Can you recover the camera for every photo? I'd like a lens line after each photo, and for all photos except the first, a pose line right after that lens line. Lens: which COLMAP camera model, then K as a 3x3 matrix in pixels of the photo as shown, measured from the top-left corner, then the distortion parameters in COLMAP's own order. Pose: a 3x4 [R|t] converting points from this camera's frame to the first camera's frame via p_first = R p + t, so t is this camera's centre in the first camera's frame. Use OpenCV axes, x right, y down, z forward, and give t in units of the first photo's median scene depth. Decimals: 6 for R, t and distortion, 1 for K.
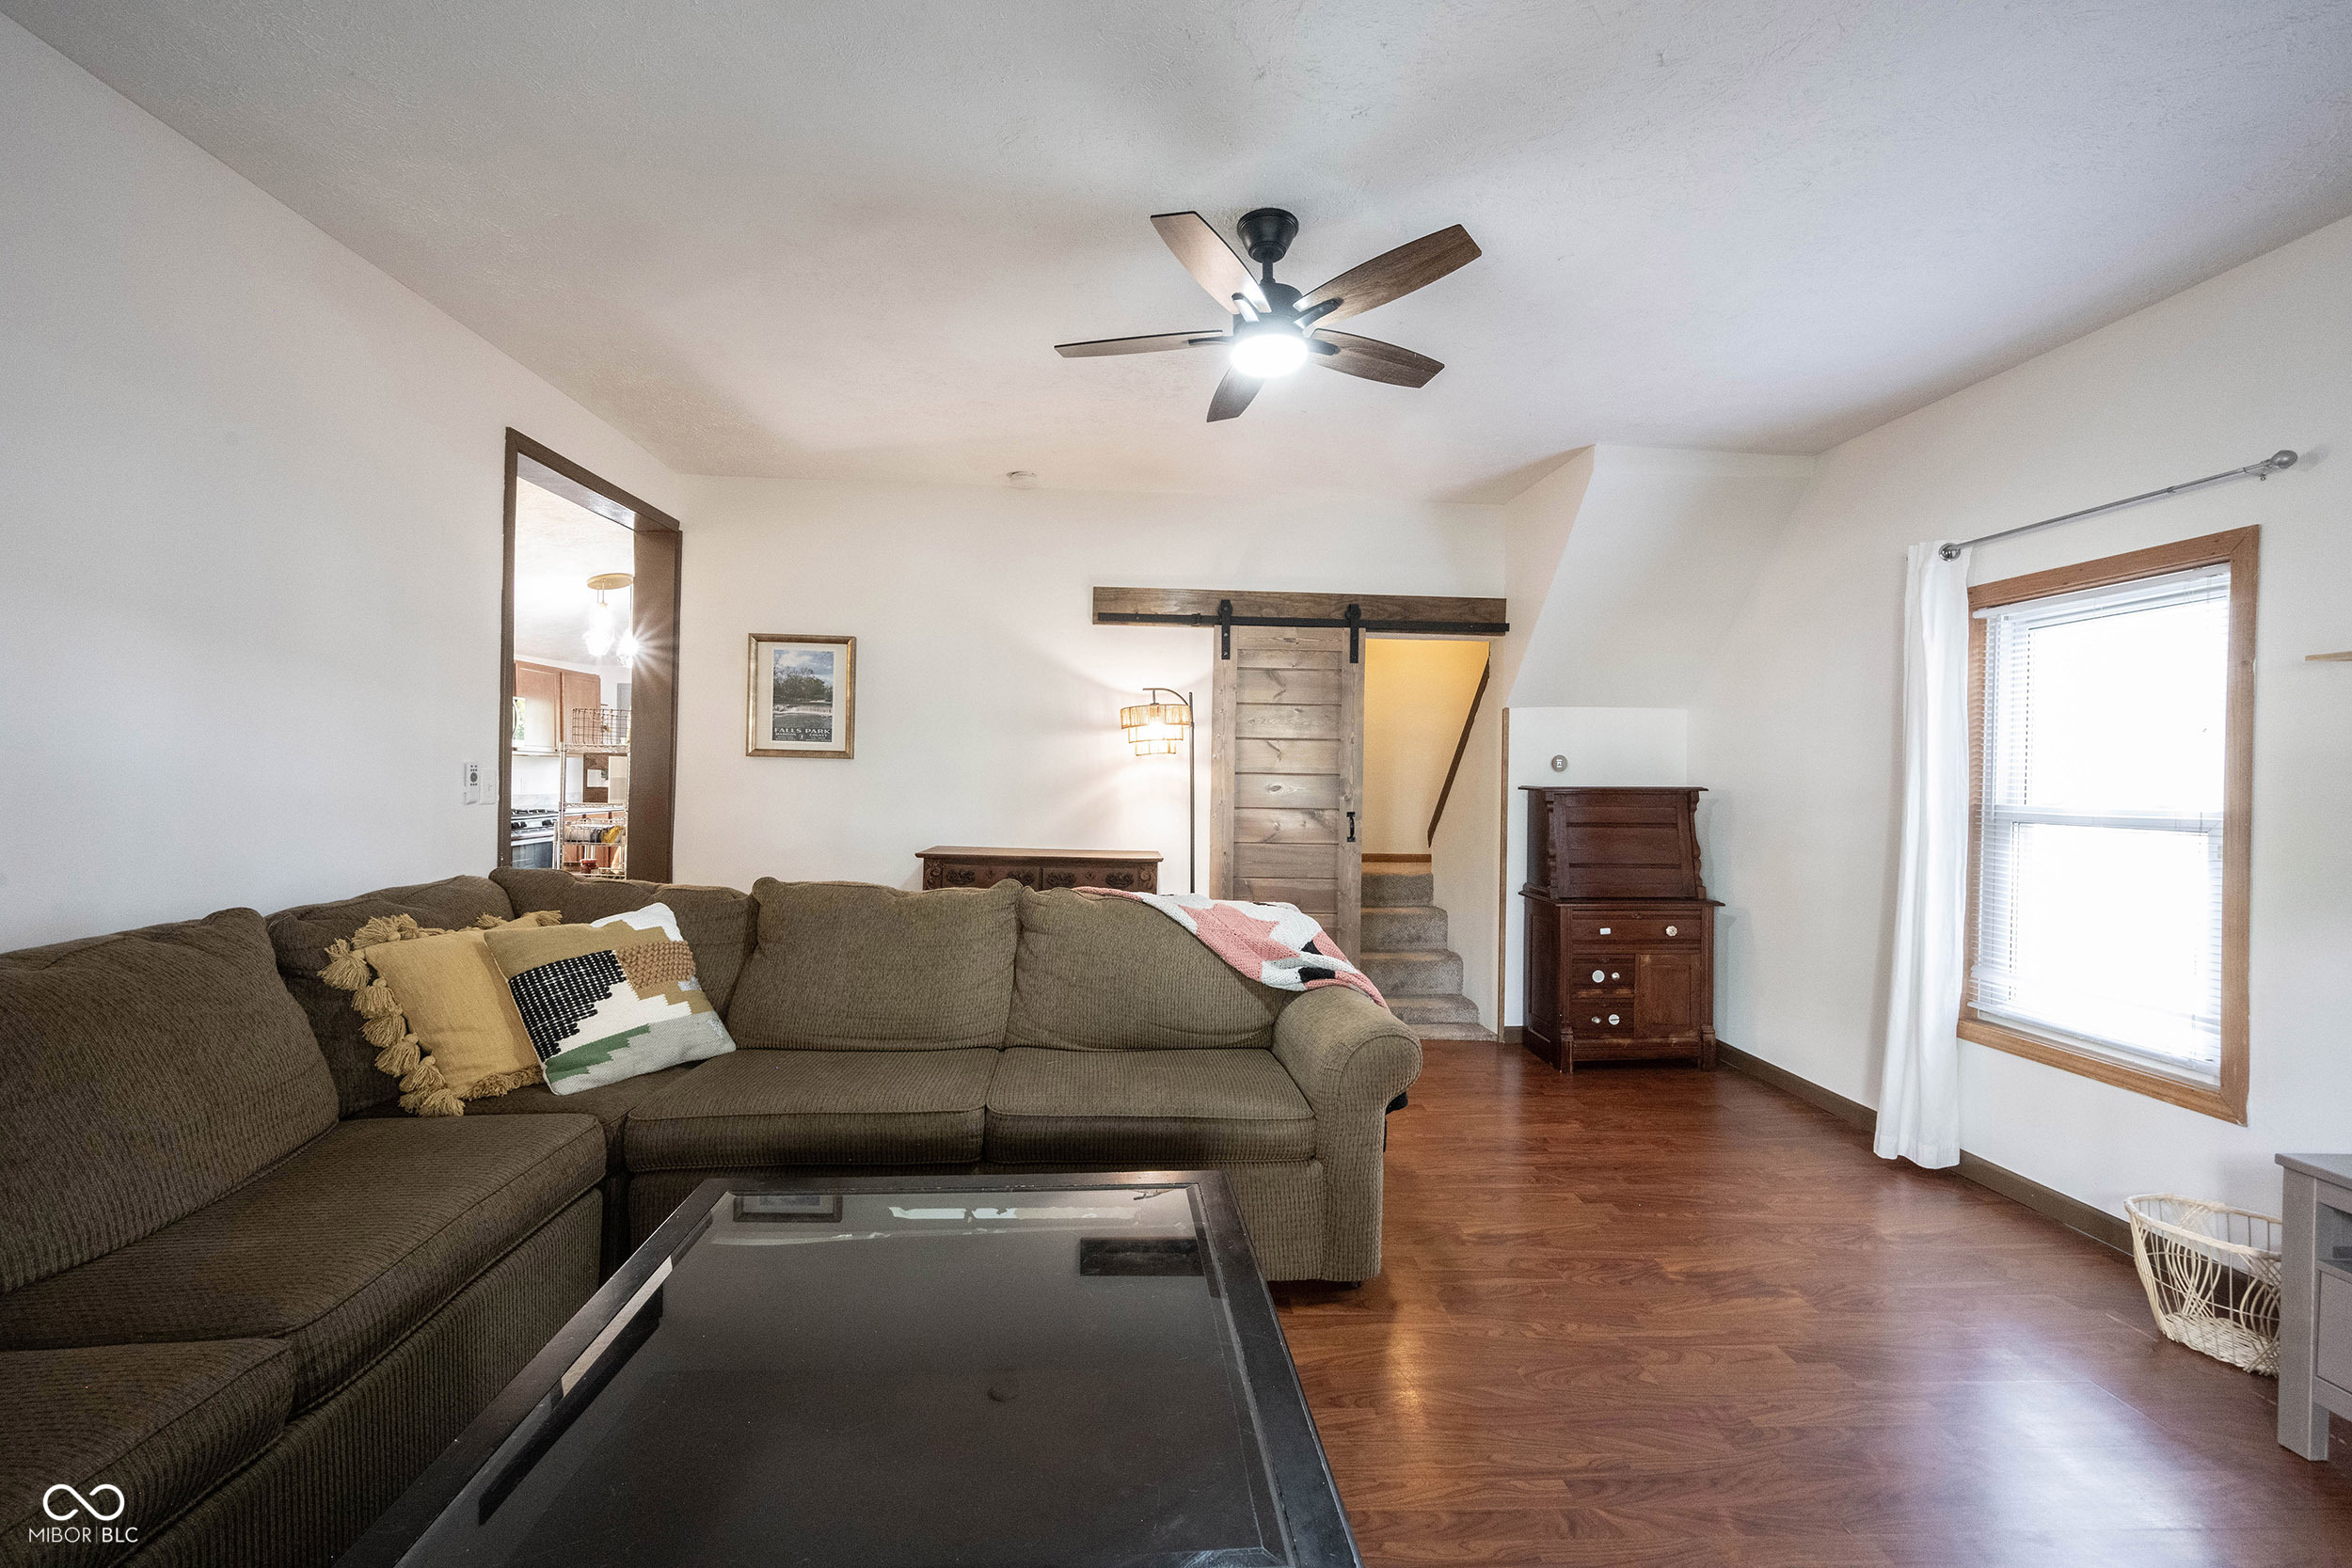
lens RADIAL K [[936.5, 0, 1173.1], [0, 936.5, 781.5], [0, 0, 1]] dist [-0.000430, 0.000007]
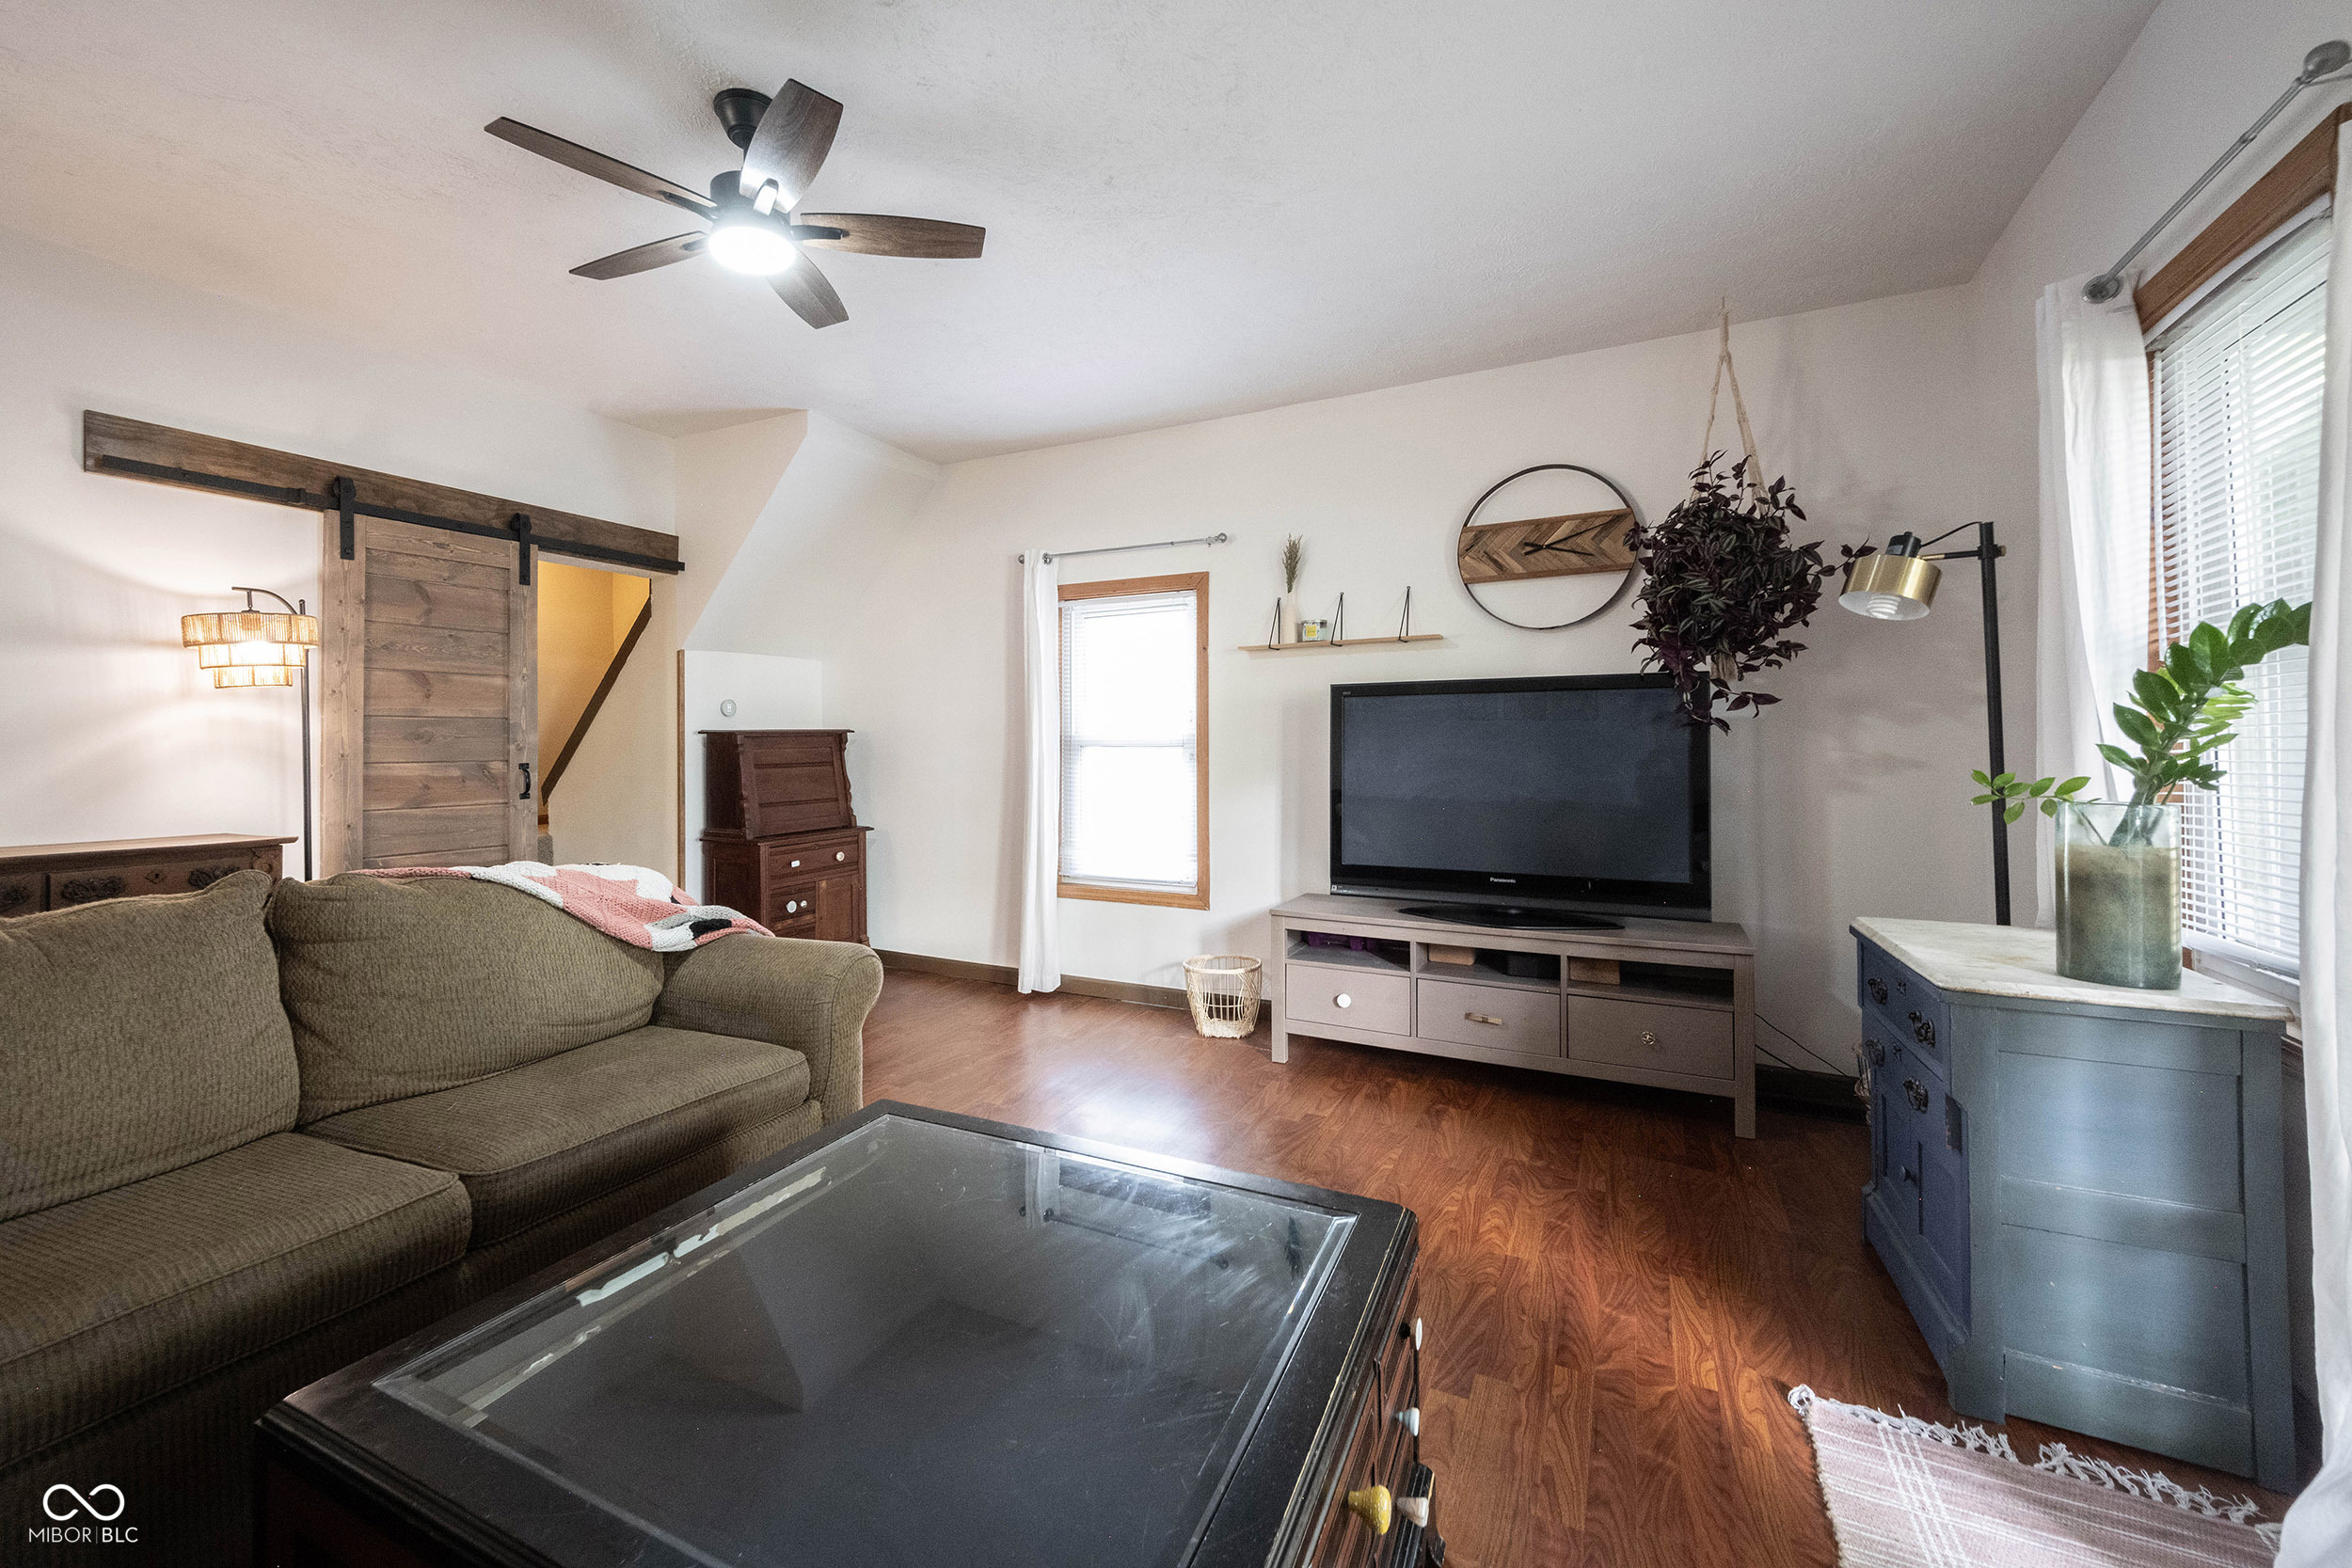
lens RADIAL K [[976.1, 0, 1101.9], [0, 976.1, 739.1], [0, 0, 1]] dist [0.000191, 0.000064]
pose [[0.527692, -0.016968, 0.849266, -0.395505], [0.017957, 0.999800, 0.008818, 0.018147], [-0.849246, 0.010598, 0.527892, 0.147724]]
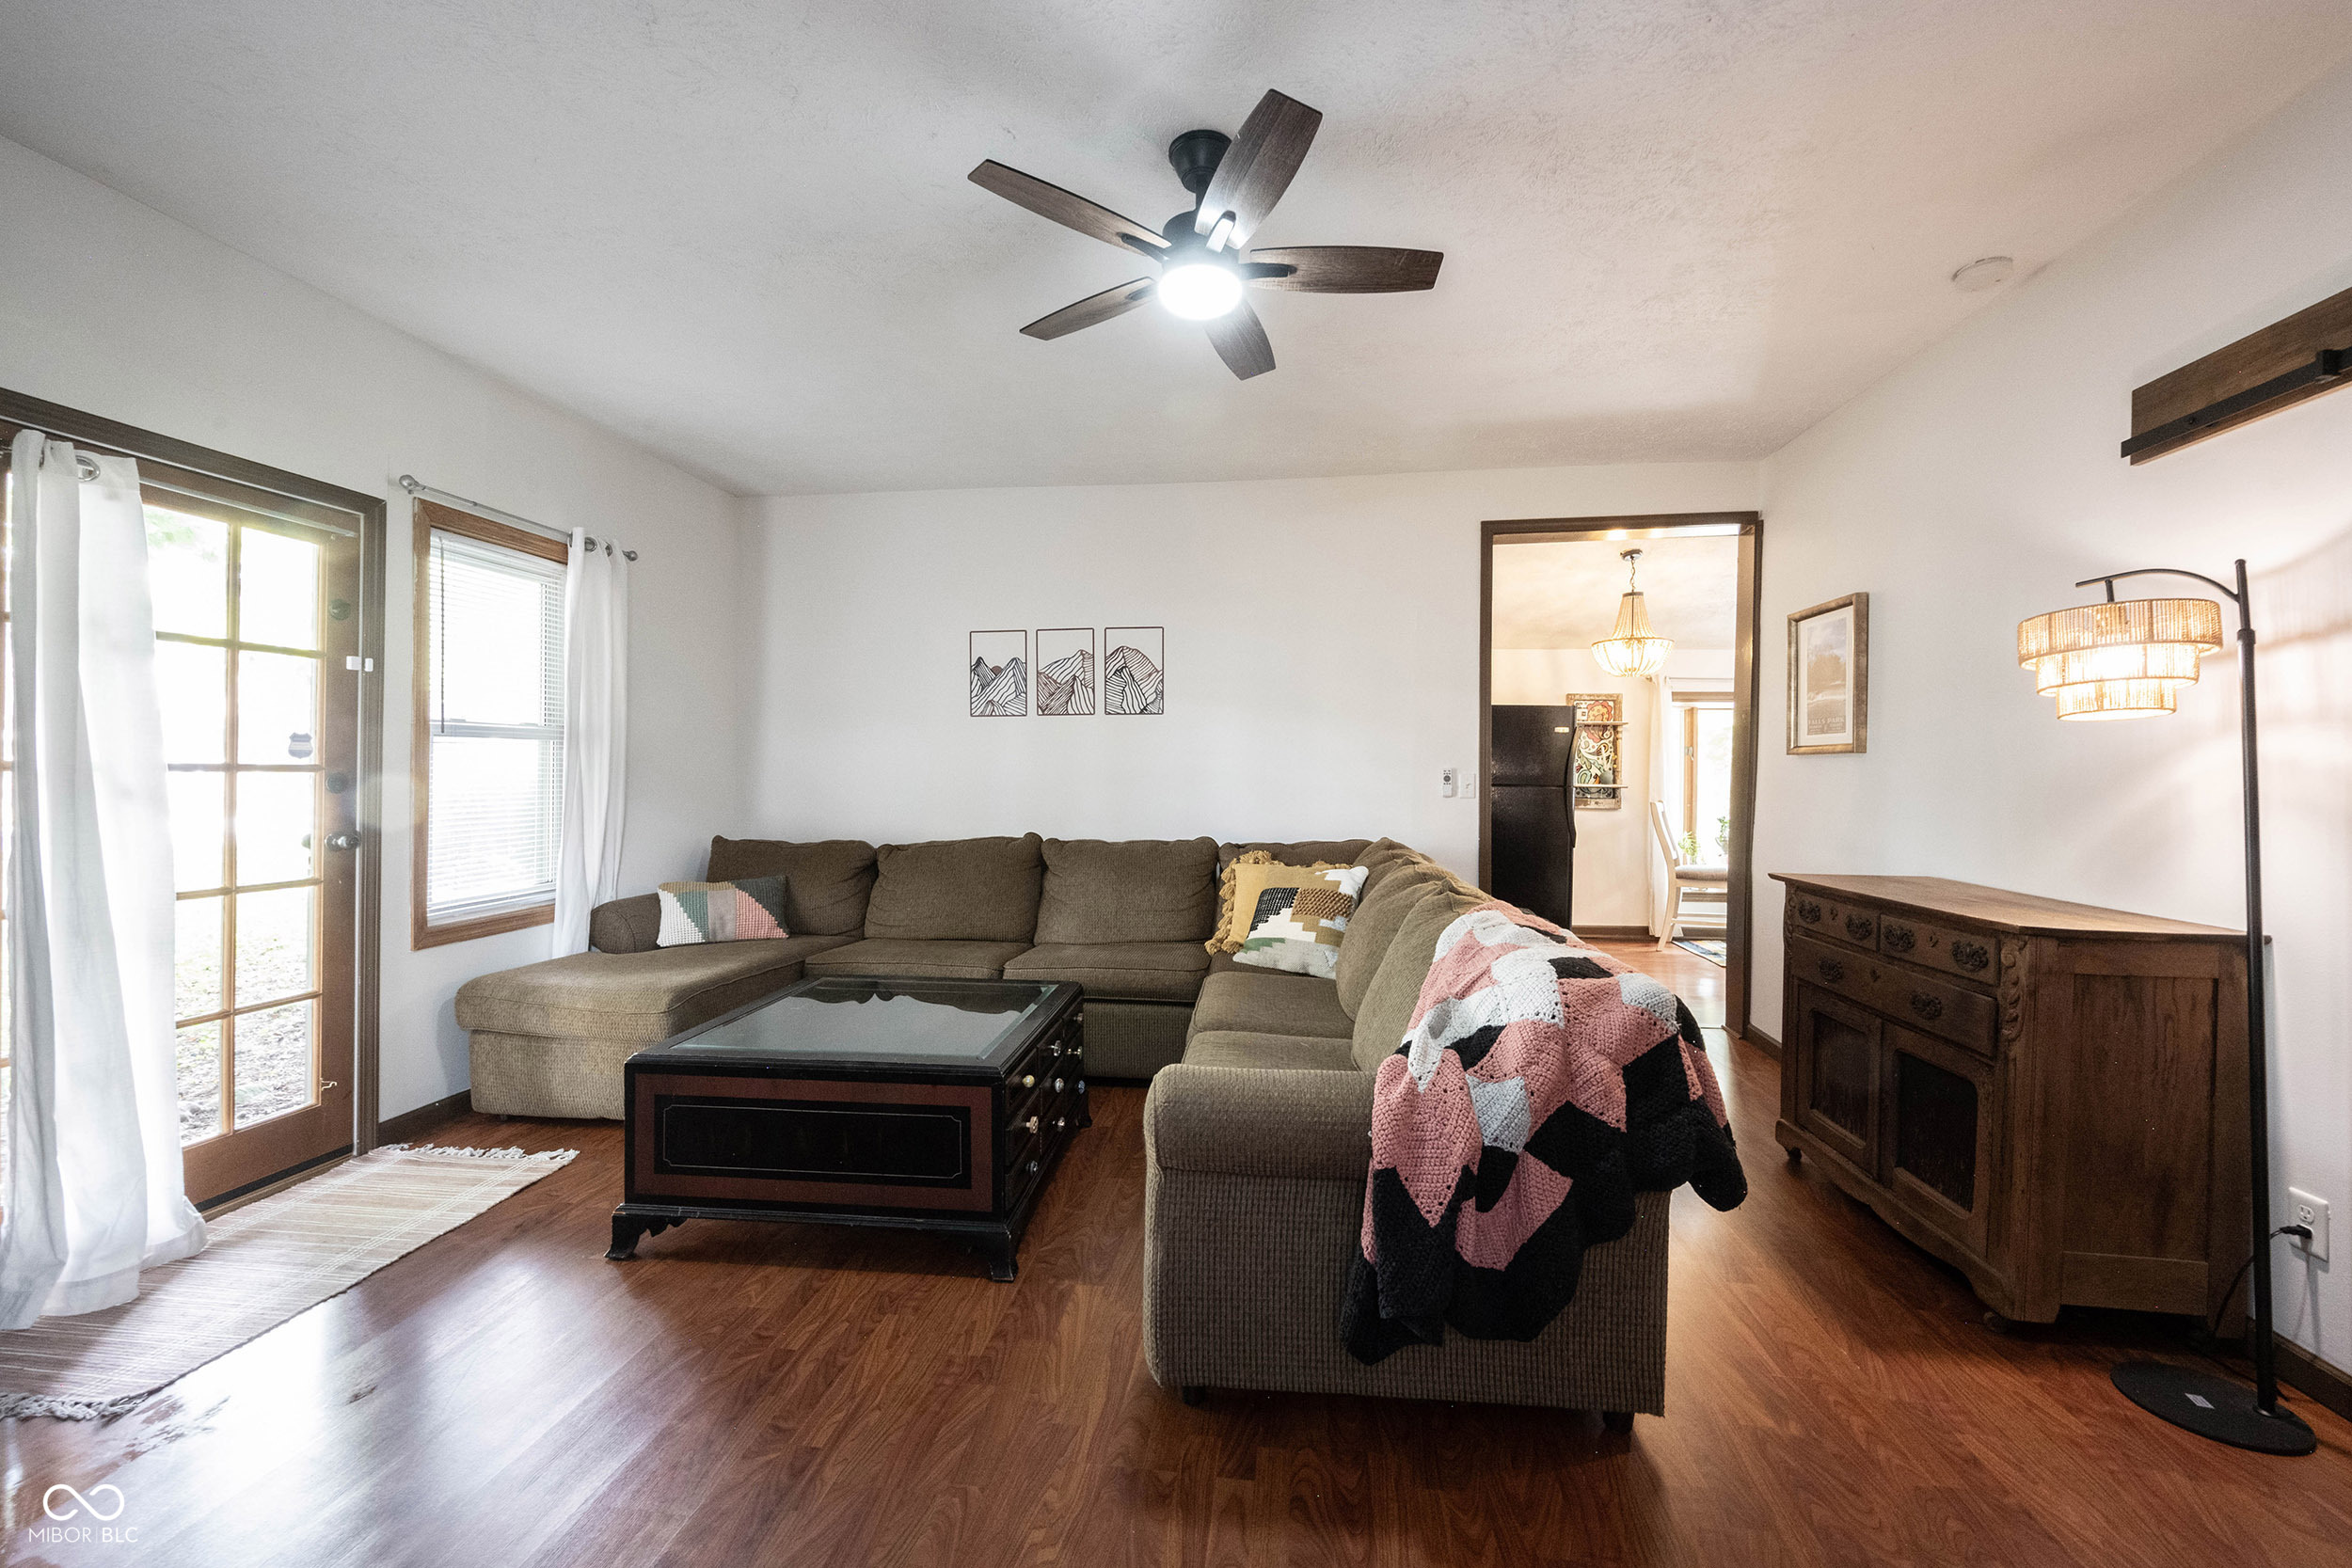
lens RADIAL K [[936.5, 0, 1173.1], [0, 936.5, 781.5], [0, 0, 1]] dist [-0.000430, 0.000007]
pose [[-0.187768, -0.013199, -0.982125, 0.740760], [-0.012279, 0.999863, -0.011090, 0.021108], [0.982137, 0.009977, -0.187905, 0.857387]]
